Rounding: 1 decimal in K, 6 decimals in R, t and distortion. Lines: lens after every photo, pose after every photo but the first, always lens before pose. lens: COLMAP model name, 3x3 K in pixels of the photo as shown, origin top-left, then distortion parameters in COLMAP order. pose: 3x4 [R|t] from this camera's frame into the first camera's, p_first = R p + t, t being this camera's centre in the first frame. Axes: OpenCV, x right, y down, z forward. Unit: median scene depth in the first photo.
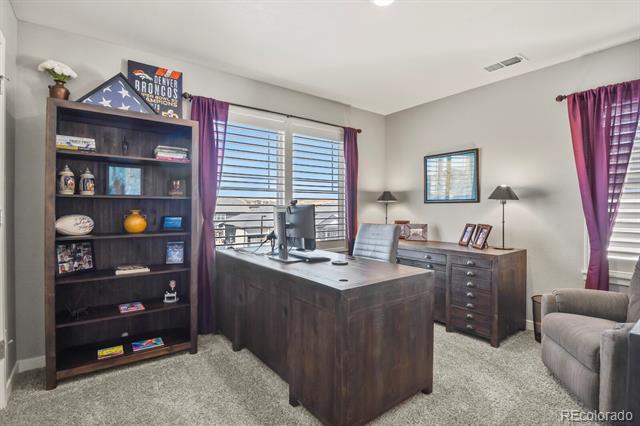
lens RADIAL K [[311.9, 0, 319.9], [0, 311.9, 211.1], [0, 0, 1]] dist [0.003037, 0.000116]
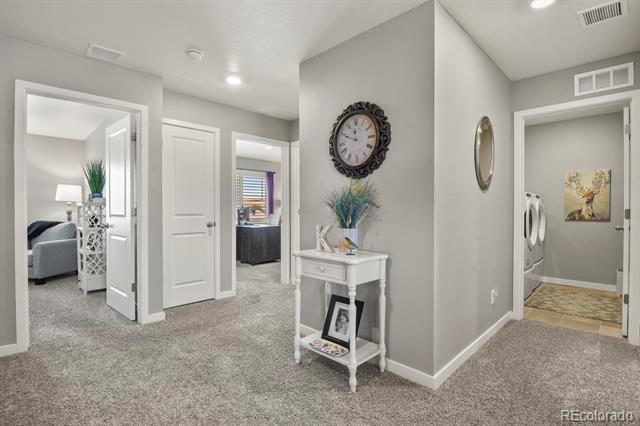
lens RADIAL K [[311.9, 0, 321.5], [0, 311.9, 213.4], [0, 0, 1]] dist [0.003037, 0.000116]
pose [[0.990034, -0.000031, 0.140826, 0.160688], [-0.001851, 0.999911, 0.013230, -0.000243], [-0.140814, -0.013359, 0.989946, -1.363413]]
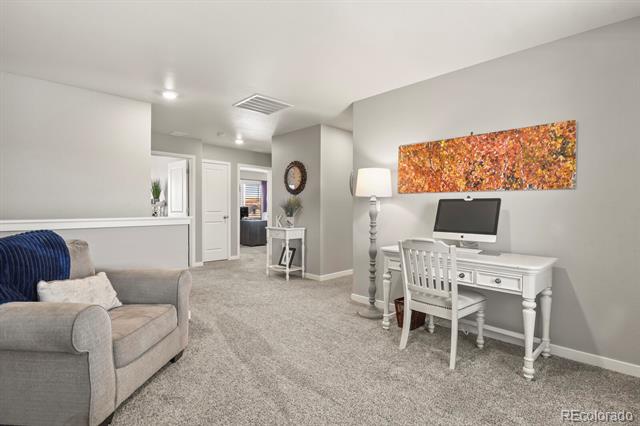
lens RADIAL K [[311.9, 0, 318.2], [0, 311.9, 210.2], [0, 0, 1]] dist [0.003037, 0.000116]
pose [[0.991829, 0.001760, 0.127563, 0.251328], [-0.002522, 0.999980, 0.005810, -0.001289], [-0.127550, -0.006084, 0.991813, -2.215323]]
